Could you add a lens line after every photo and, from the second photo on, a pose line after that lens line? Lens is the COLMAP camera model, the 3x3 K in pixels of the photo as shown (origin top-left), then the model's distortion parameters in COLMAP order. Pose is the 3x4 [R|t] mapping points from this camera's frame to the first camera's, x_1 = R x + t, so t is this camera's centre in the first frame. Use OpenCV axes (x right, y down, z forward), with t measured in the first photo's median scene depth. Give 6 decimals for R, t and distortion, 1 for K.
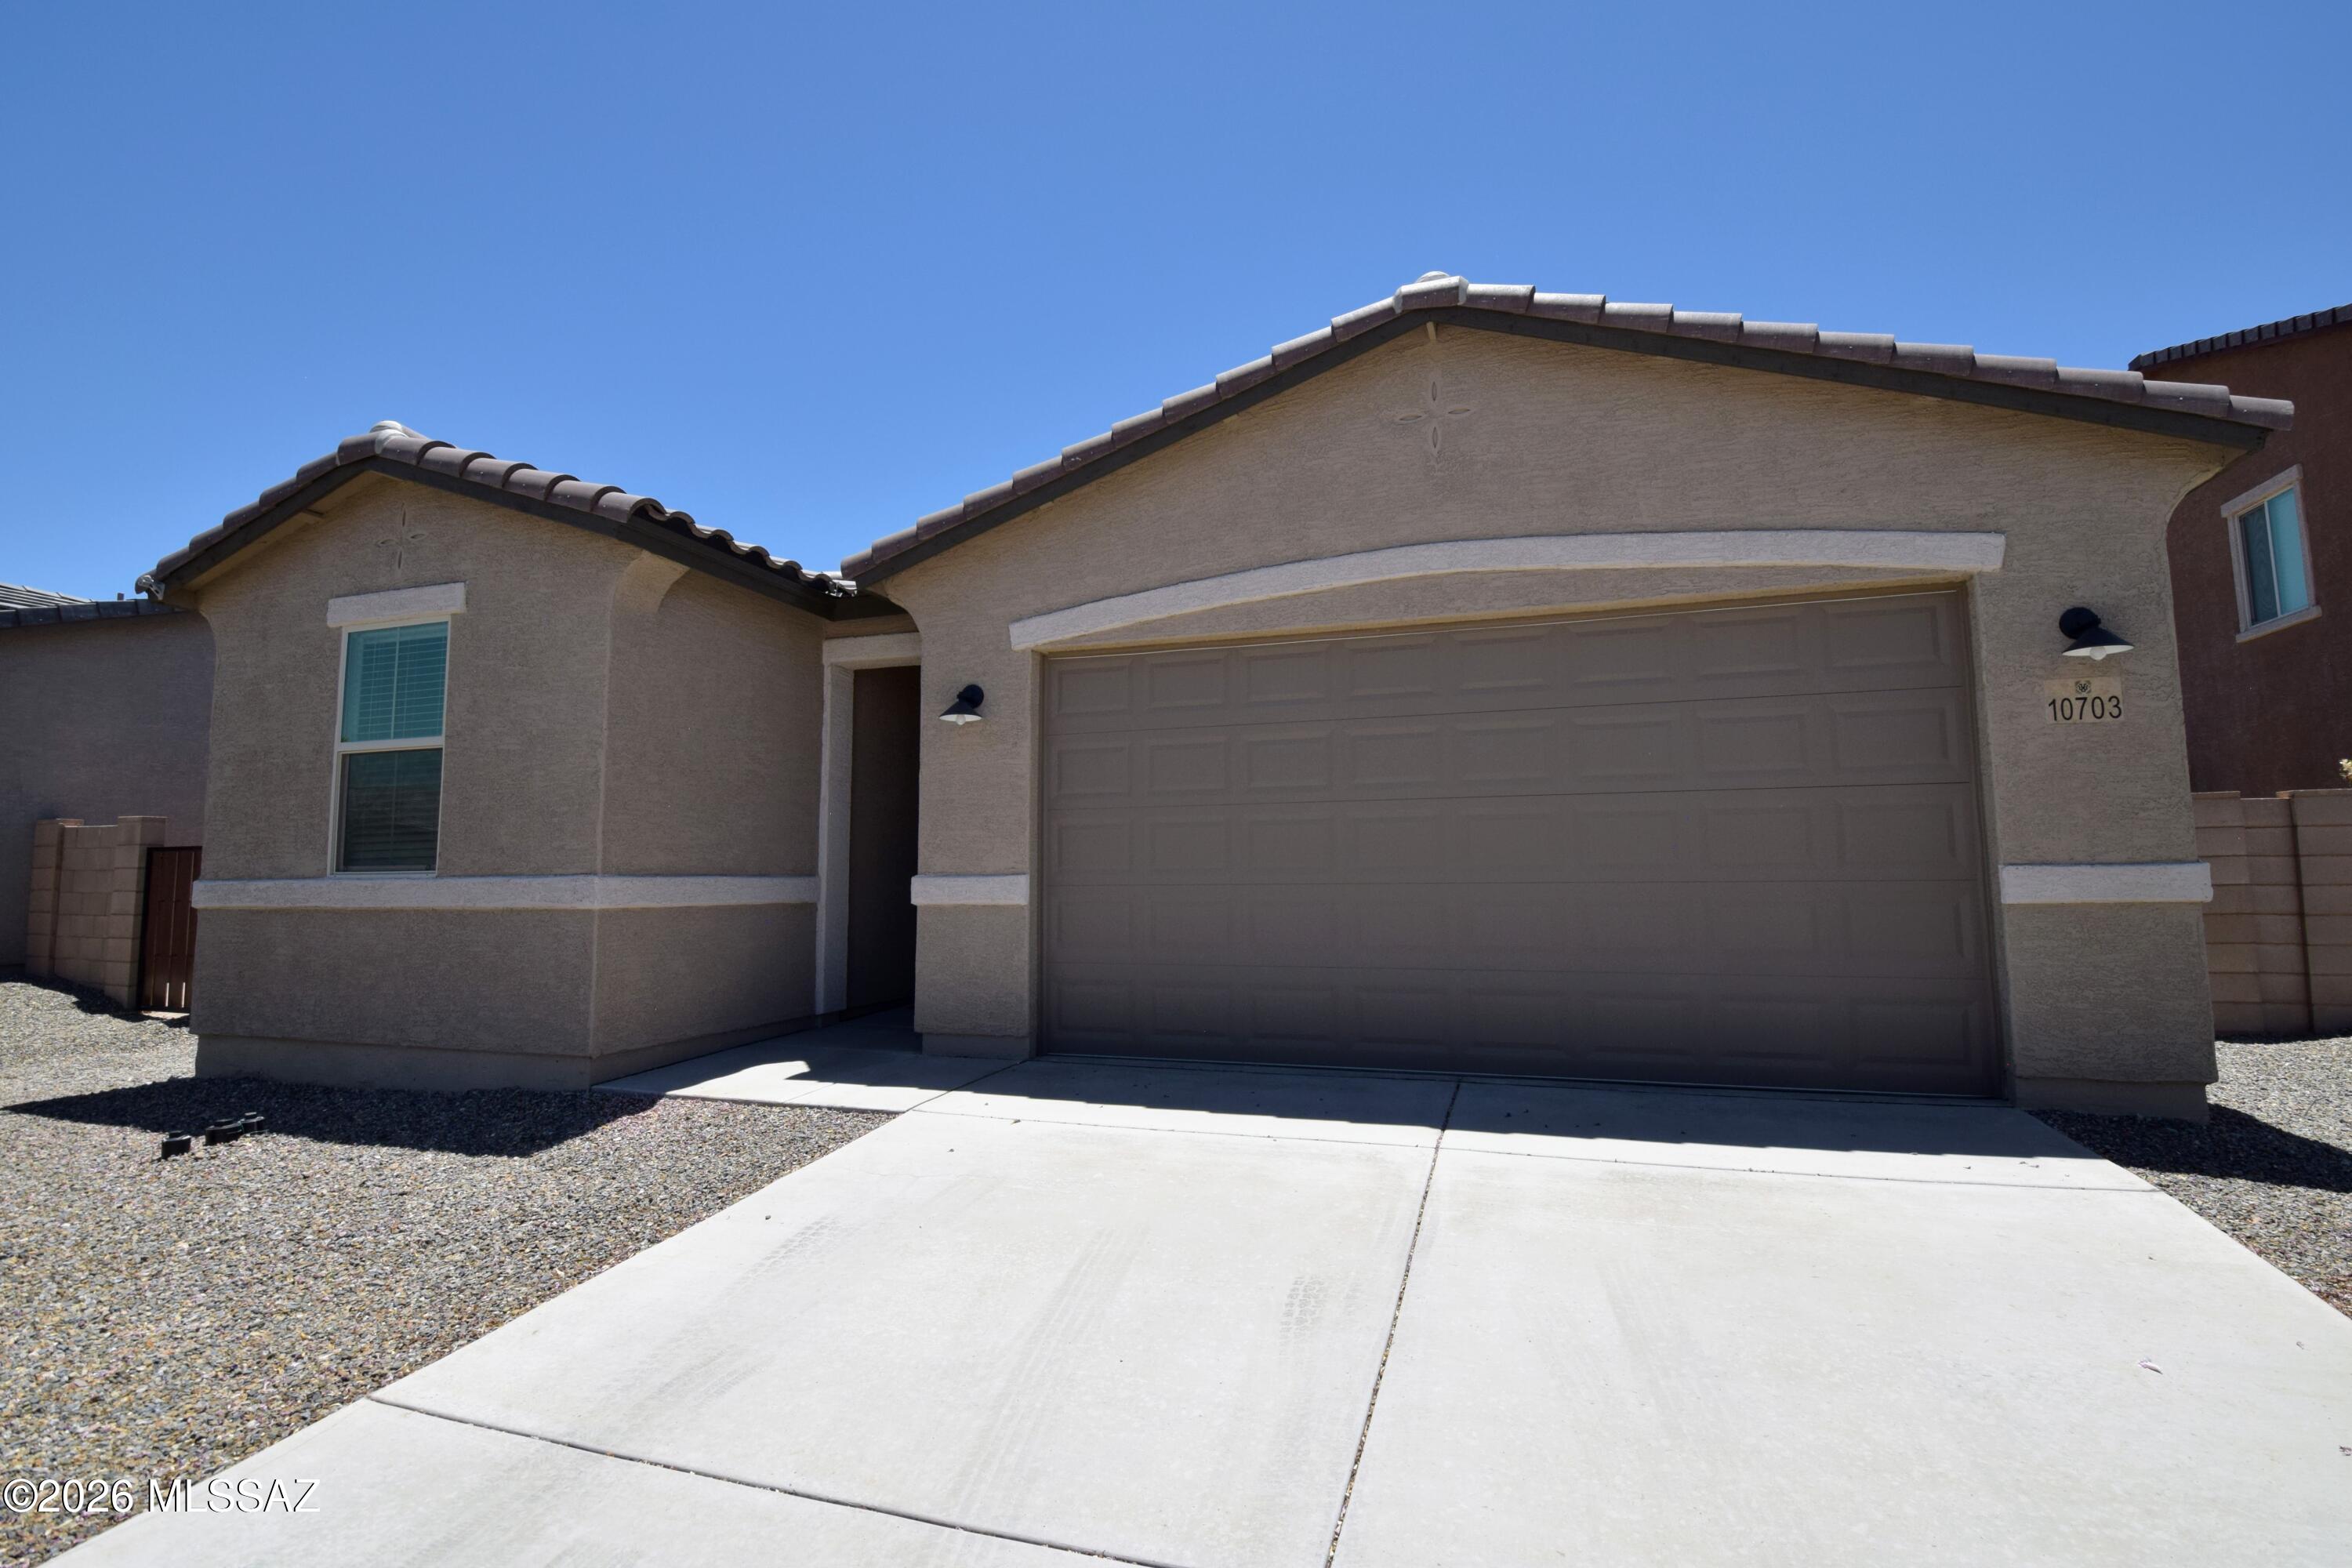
lens RADIAL K [[1043.0, 0, 1195.0], [0, 1043.0, 775.4], [0, 0, 1]] dist [0.013422, -0.022188]
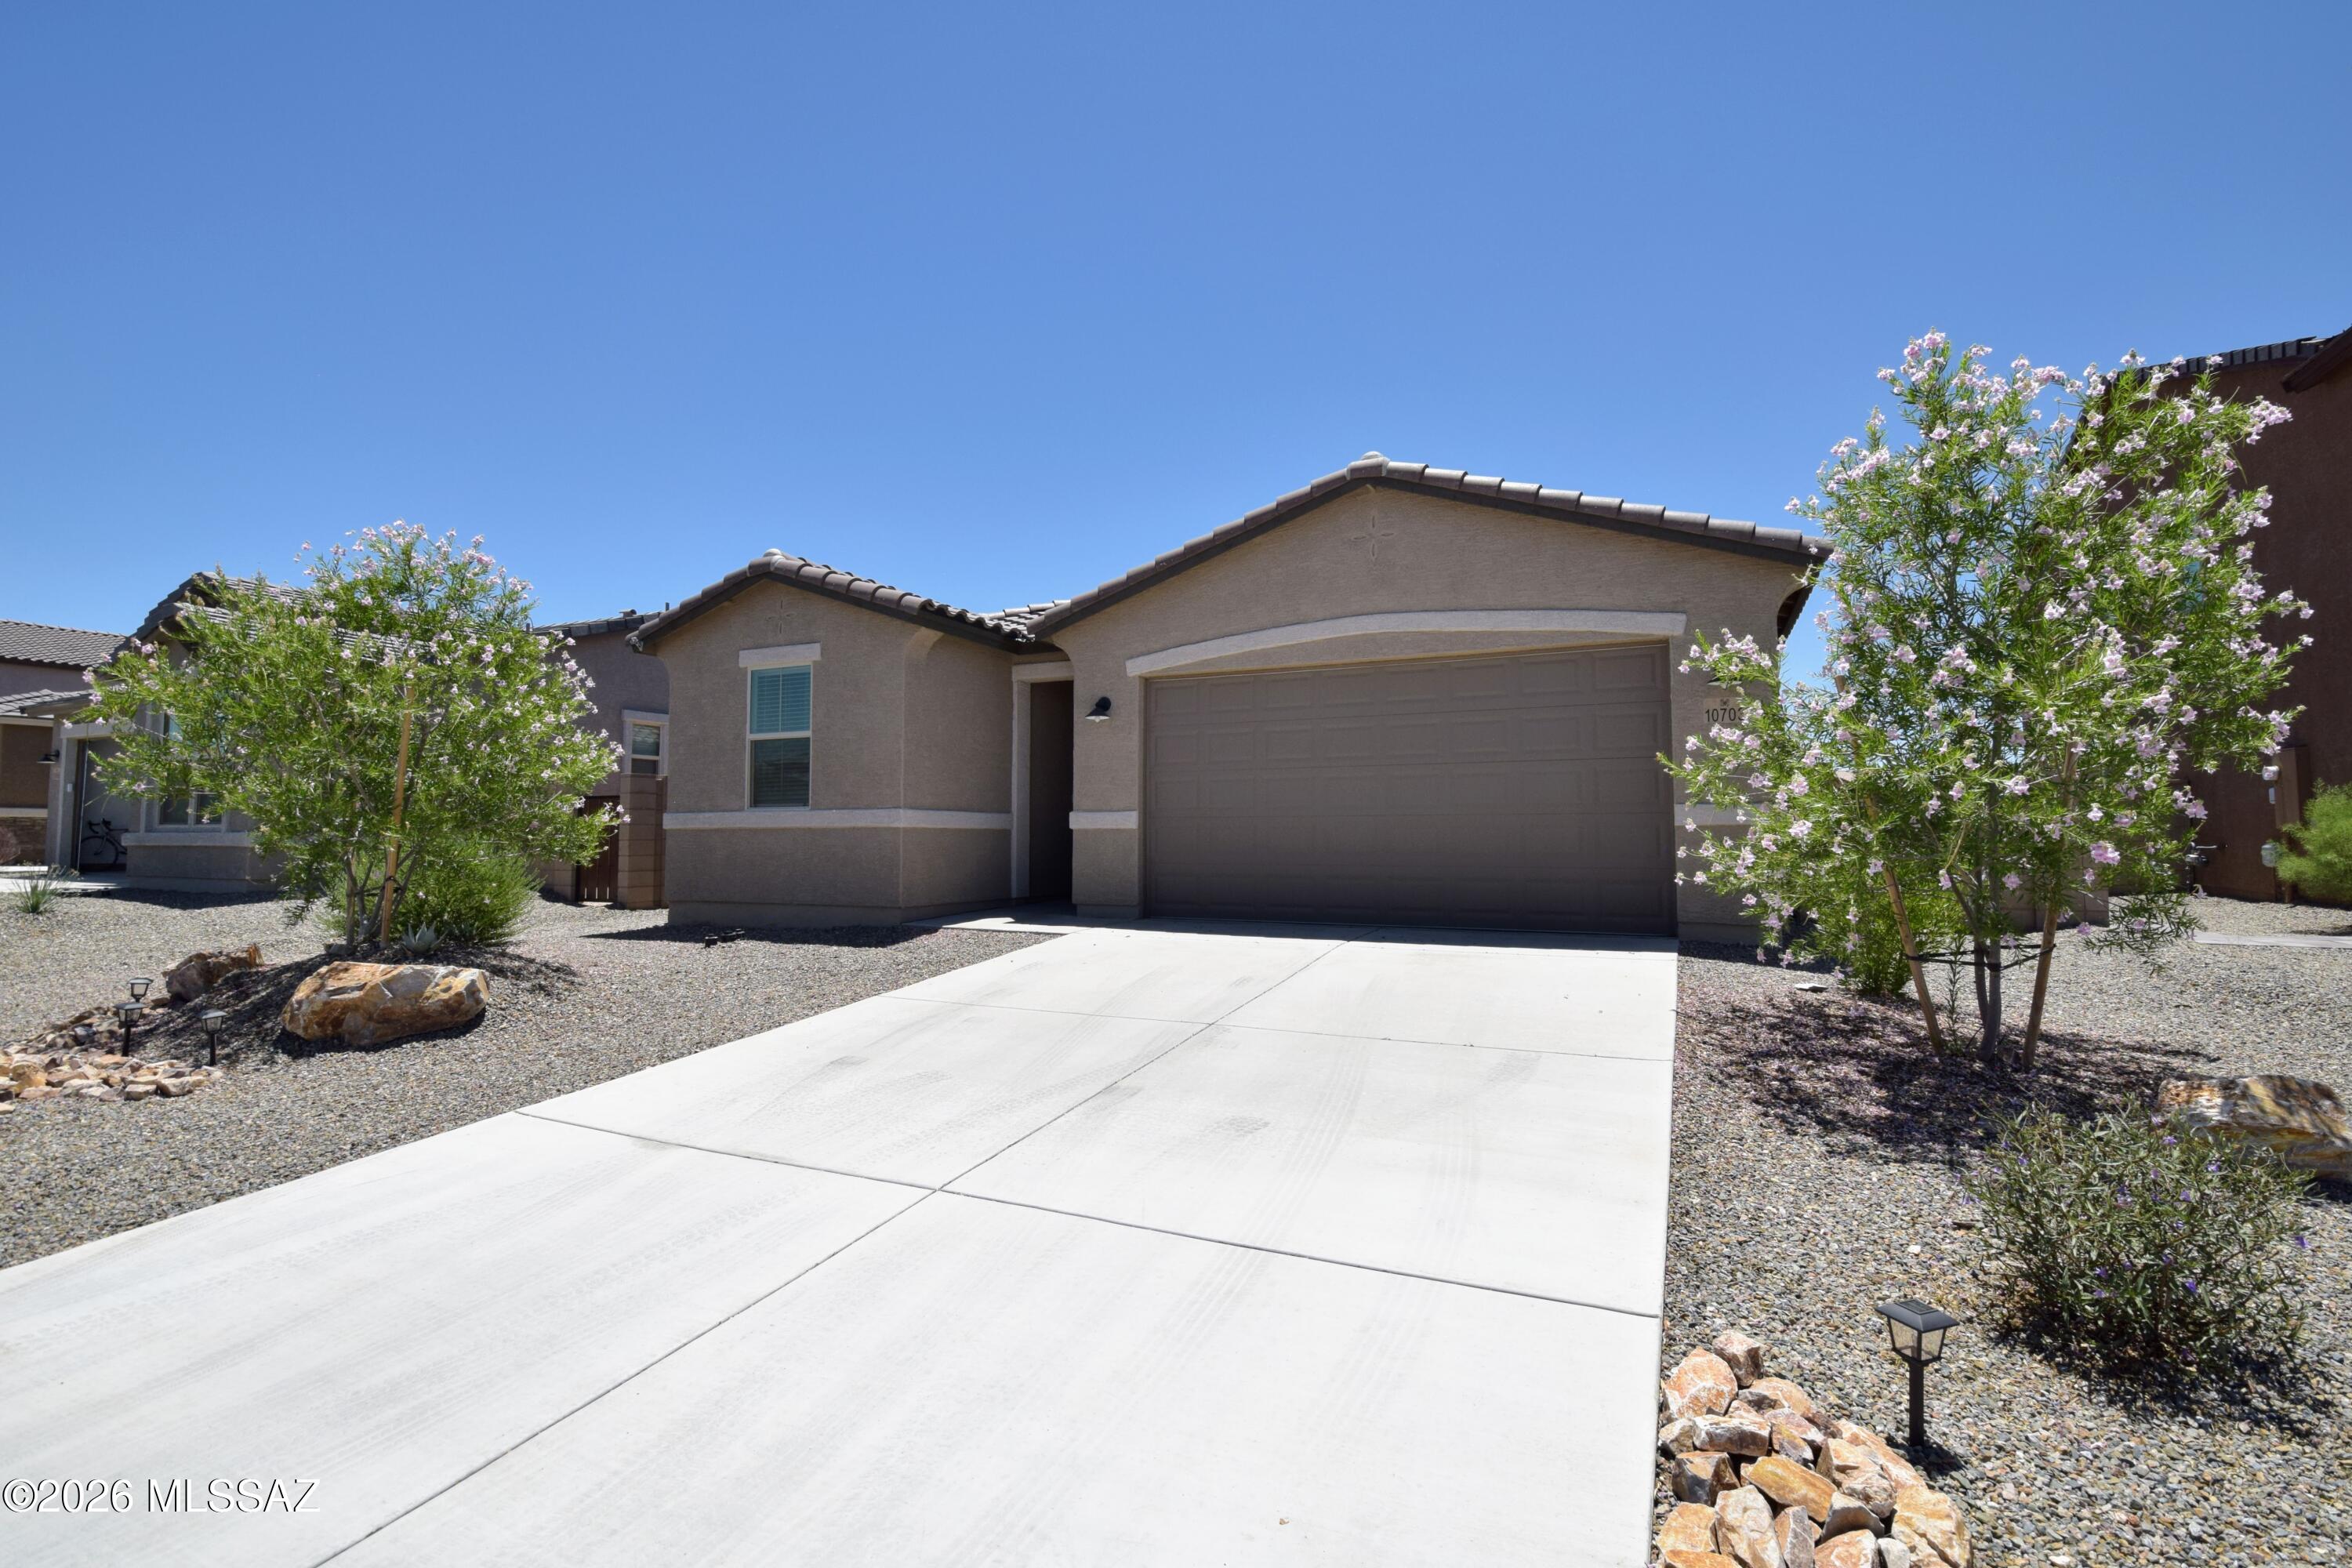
lens RADIAL K [[1043.0, 0, 1195.0], [0, 1043.0, 775.4], [0, 0, 1]] dist [0.013422, -0.022188]
pose [[0.991980, 0.000439, -0.126396, 0.149339], [0.004395, 0.999269, 0.037965, -0.026118], [0.126320, -0.038216, 0.991253, -0.674038]]
